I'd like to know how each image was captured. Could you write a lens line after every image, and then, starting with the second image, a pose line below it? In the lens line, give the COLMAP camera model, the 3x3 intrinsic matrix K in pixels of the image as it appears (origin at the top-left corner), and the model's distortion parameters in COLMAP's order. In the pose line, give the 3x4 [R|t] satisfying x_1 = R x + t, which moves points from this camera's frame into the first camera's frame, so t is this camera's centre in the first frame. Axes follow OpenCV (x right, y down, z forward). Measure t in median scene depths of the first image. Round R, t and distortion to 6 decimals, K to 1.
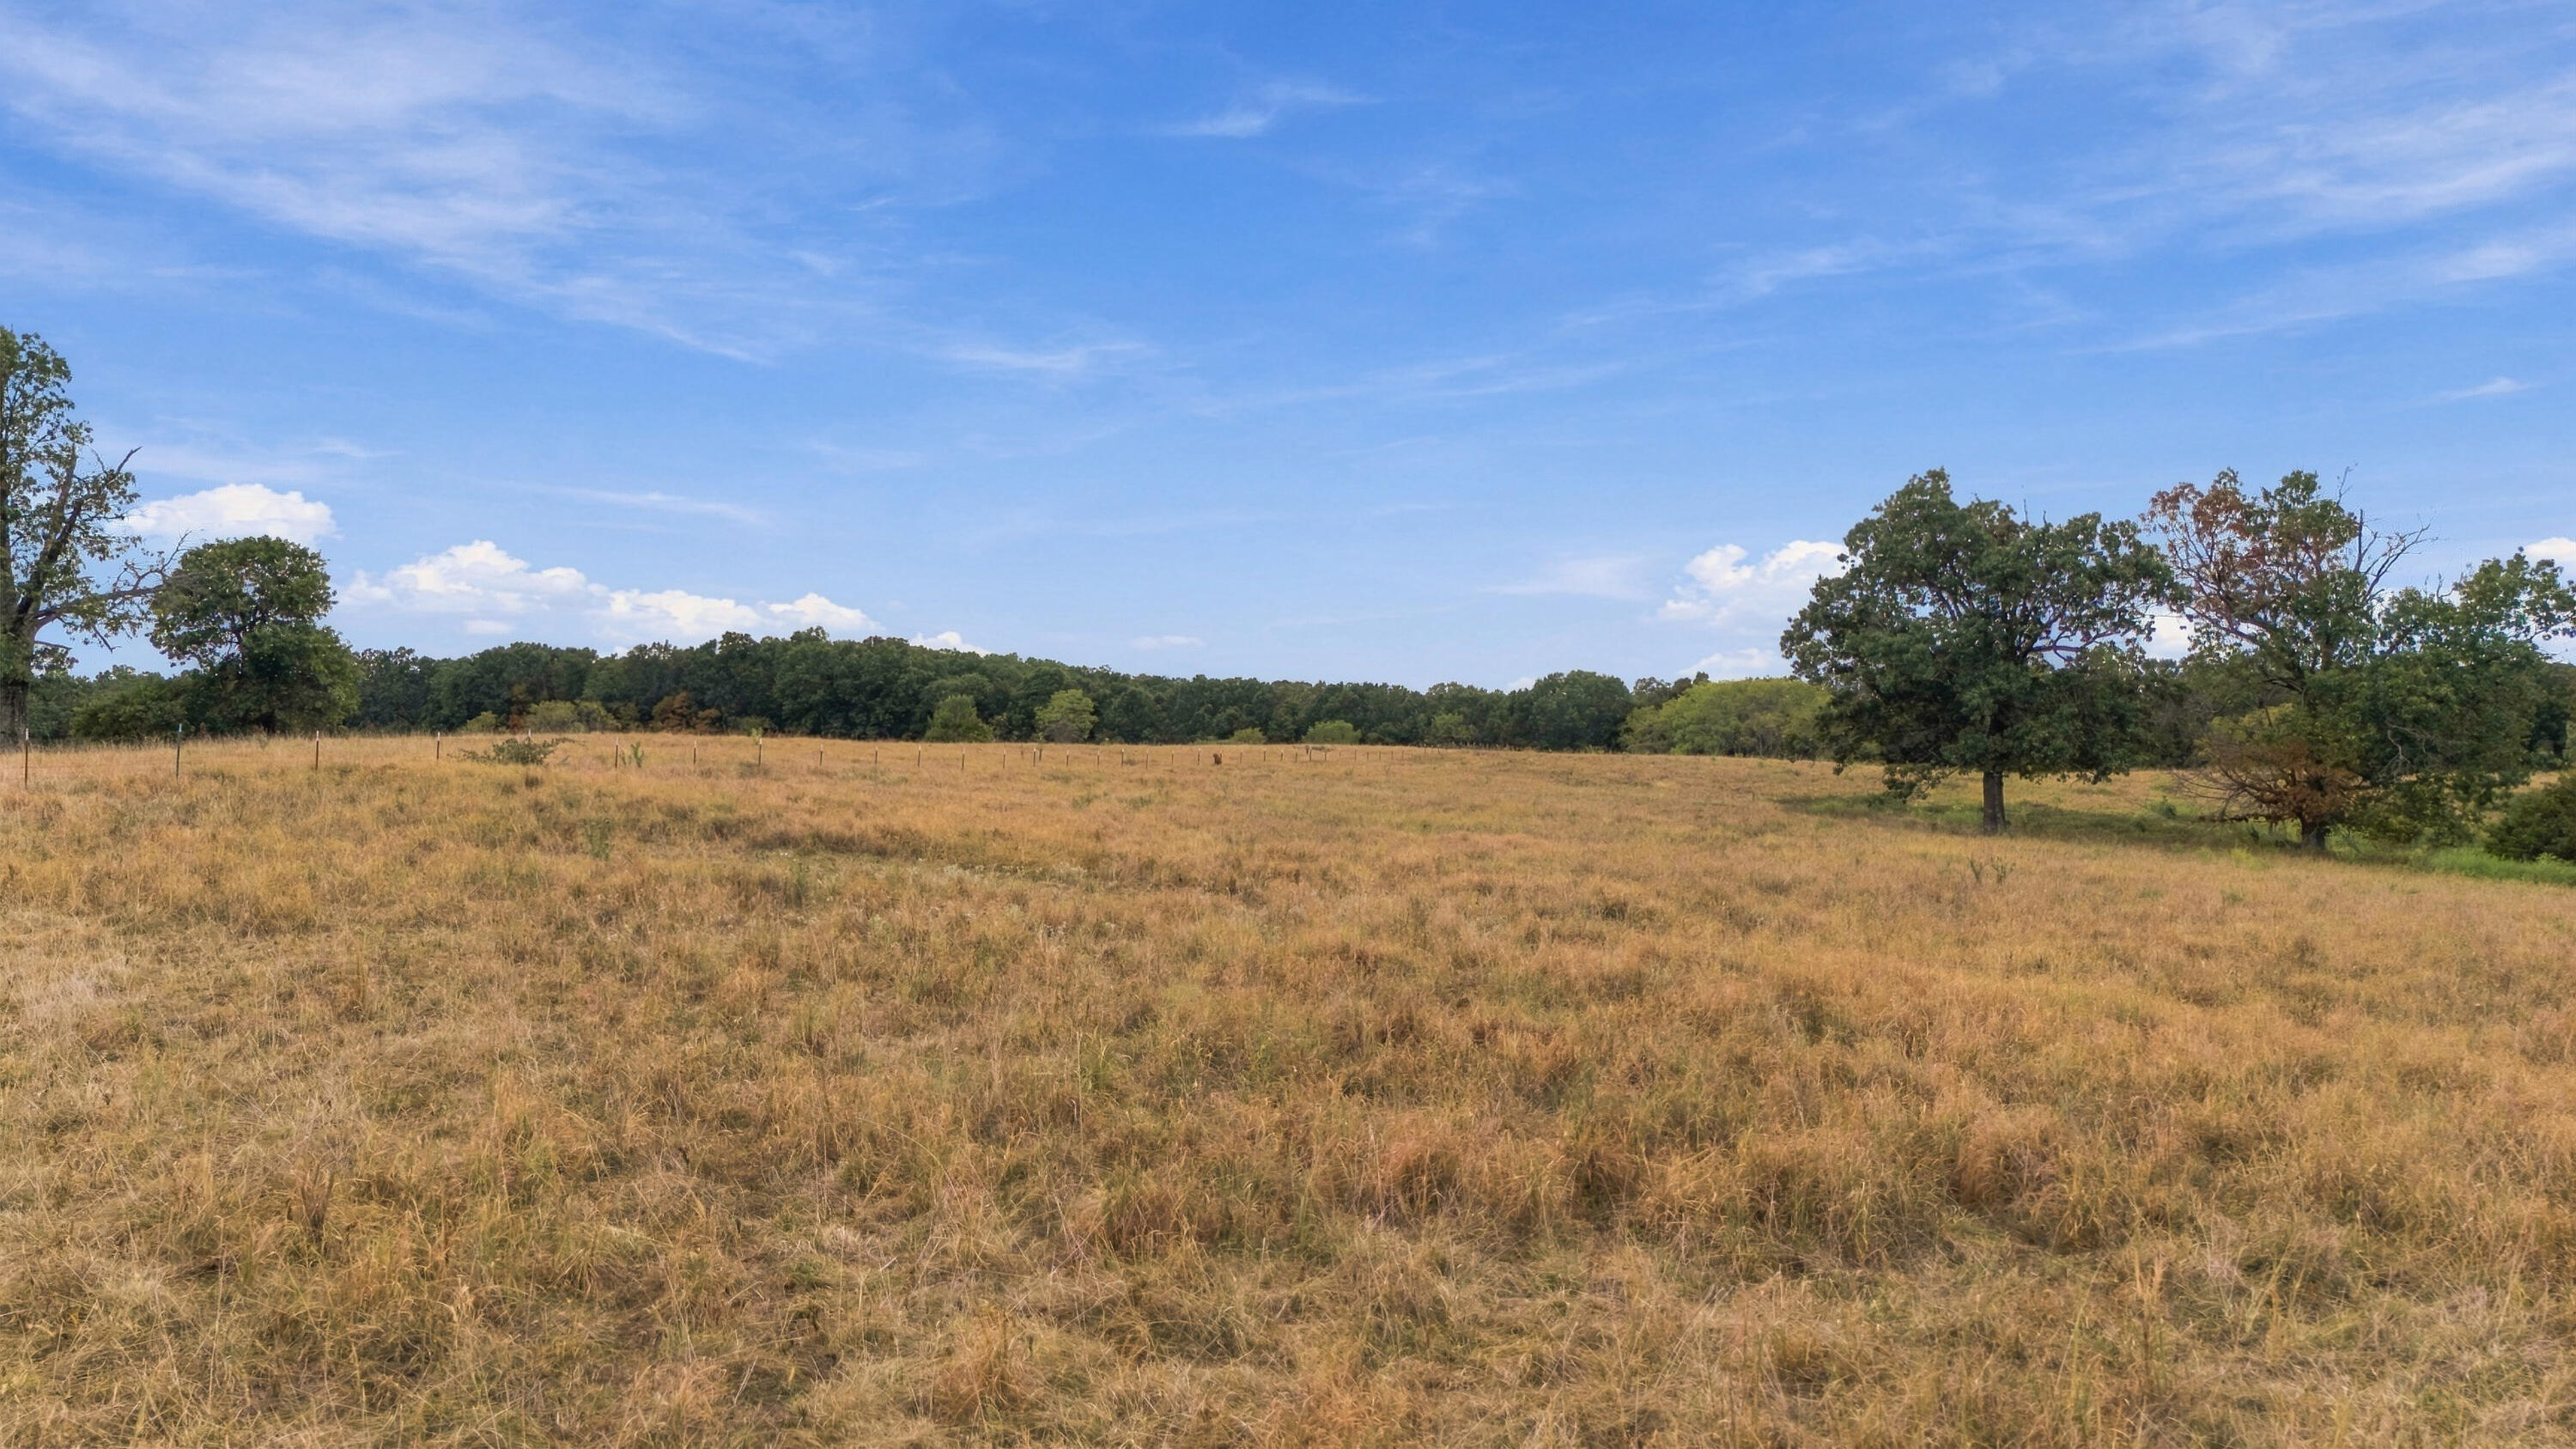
lens RADIAL K [[1878.8, 0, 1288.0], [0, 1878.8, 724.5], [0, 0, 1]] dist [0.001978, 0.001044]
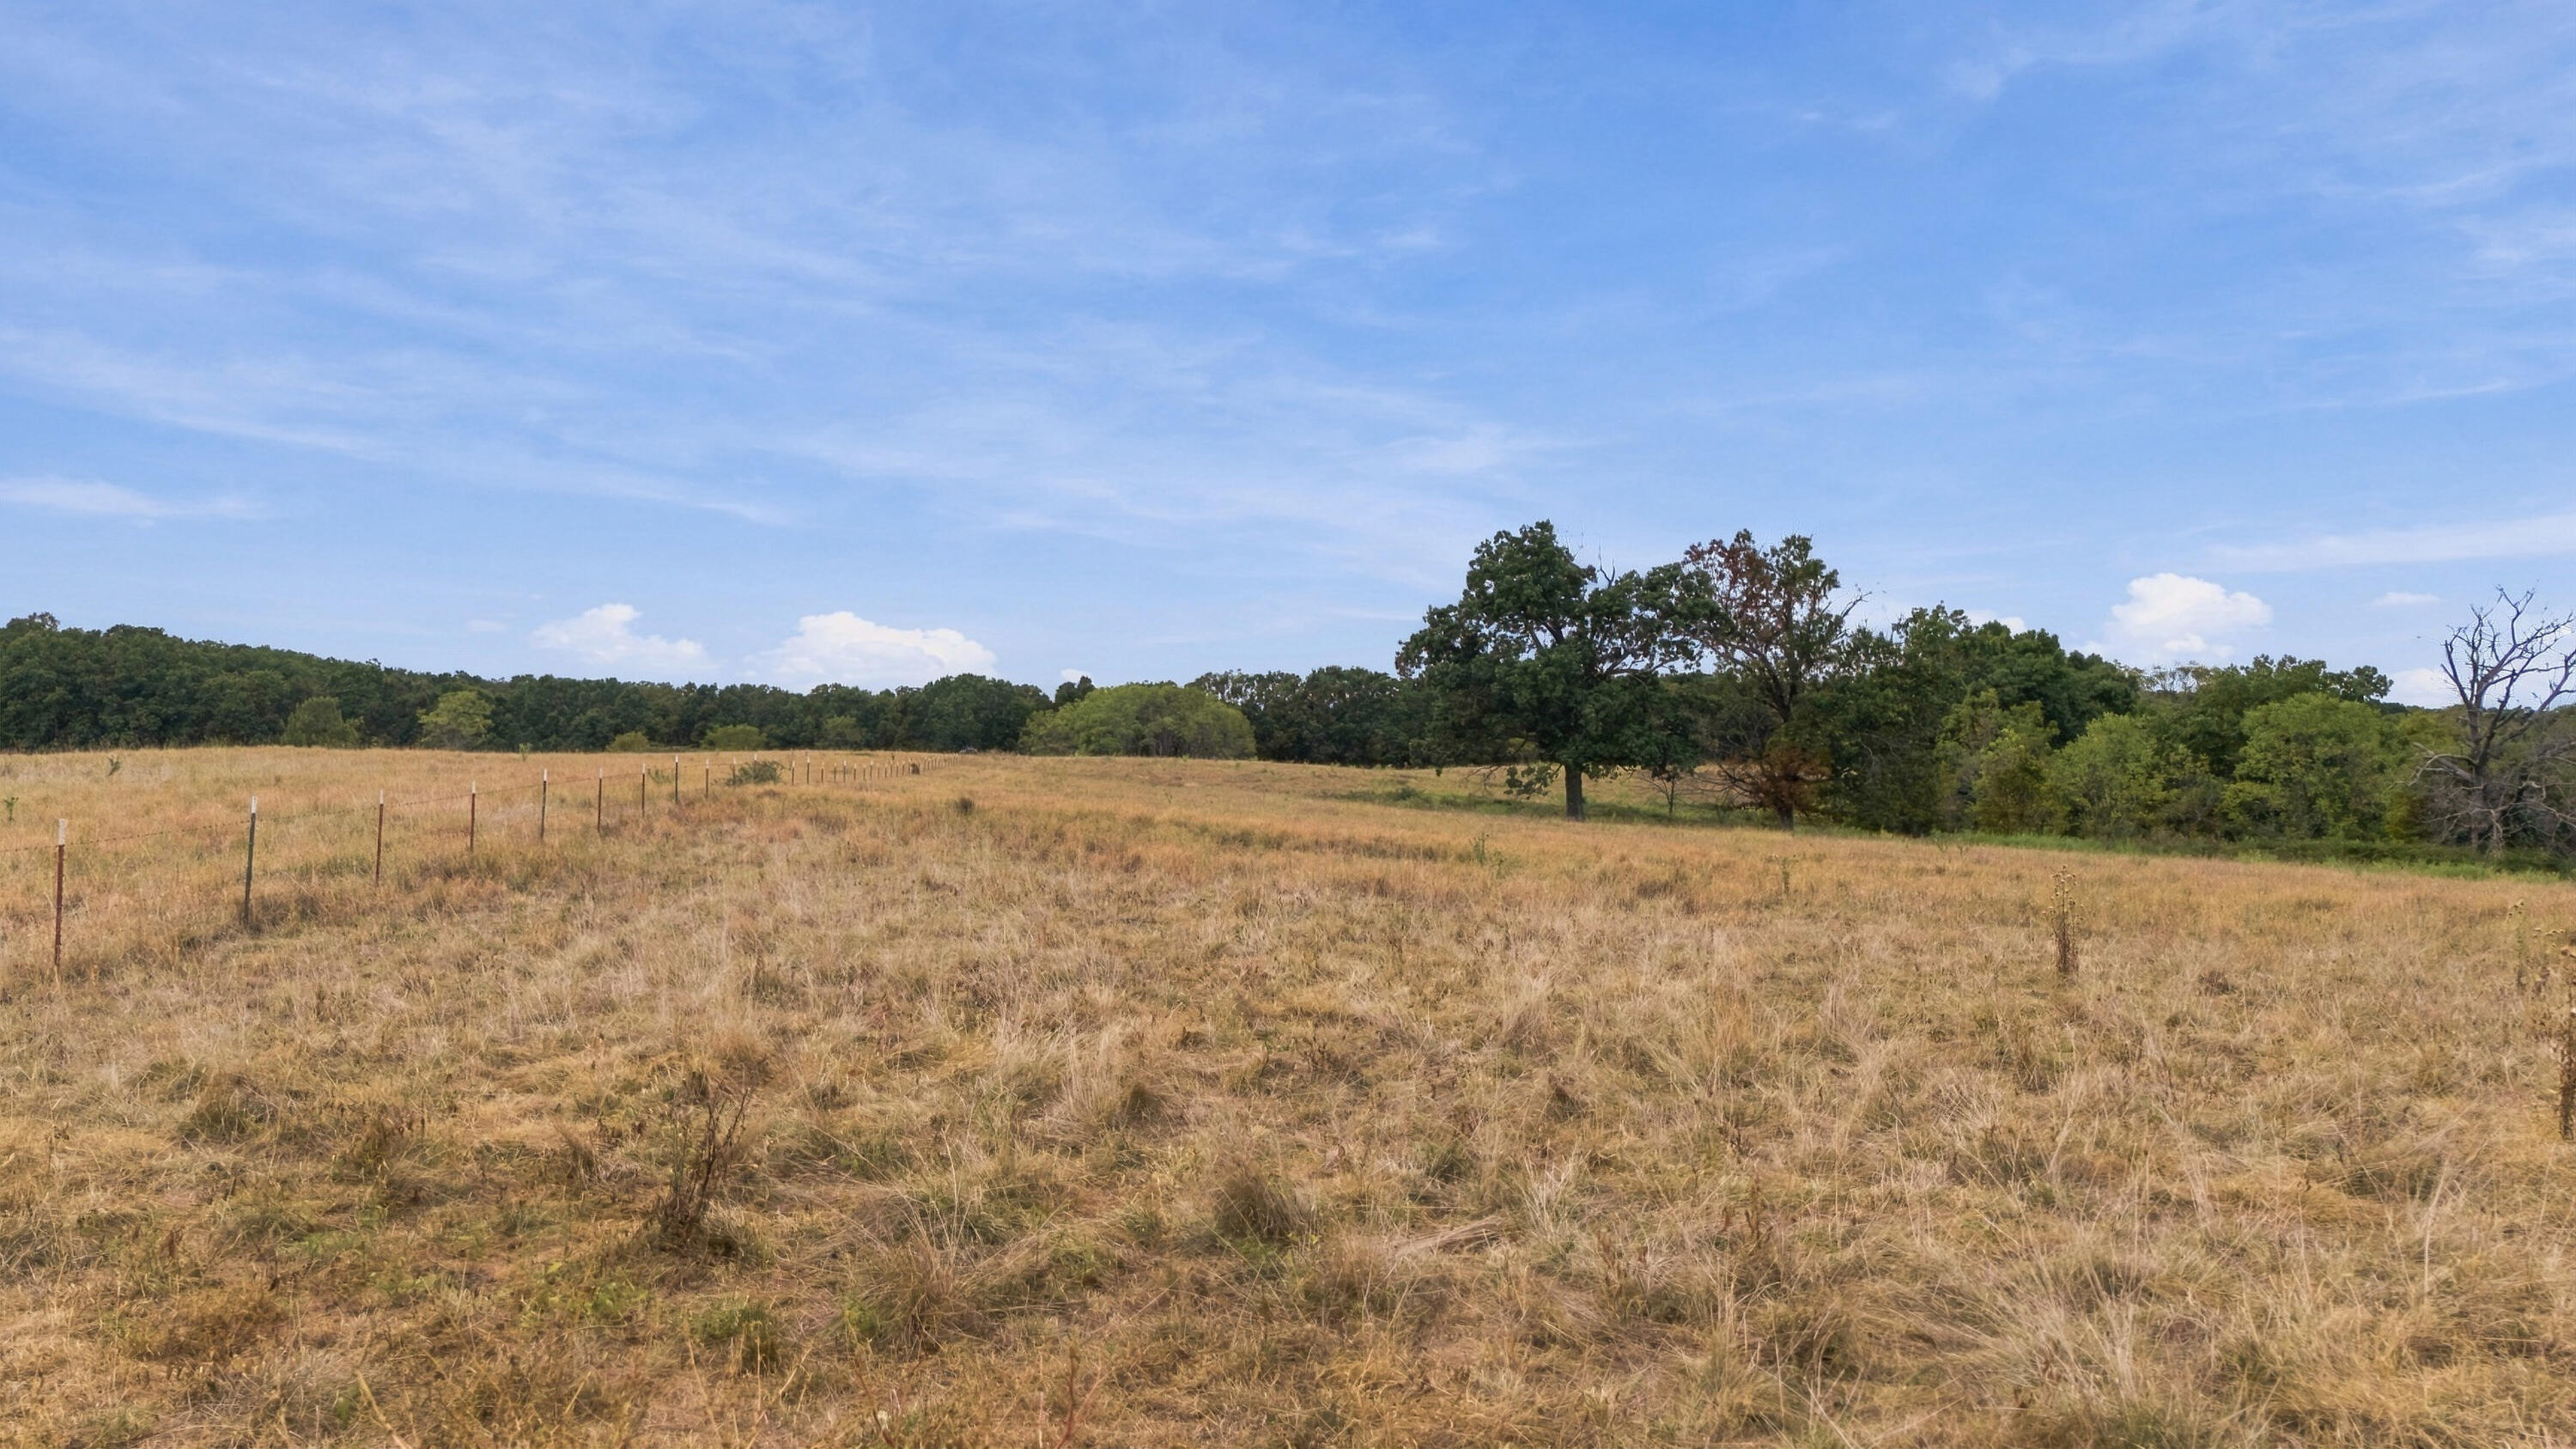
lens RADIAL K [[1878.8, 0, 1288.0], [0, 1878.8, 724.5], [0, 0, 1]] dist [0.001978, 0.001044]
pose [[0.909159, -0.001962, 0.416444, -0.129068], [0.001454, 0.999998, 0.001537, -0.002959], [-0.416446, -0.000792, 0.909160, -0.012007]]
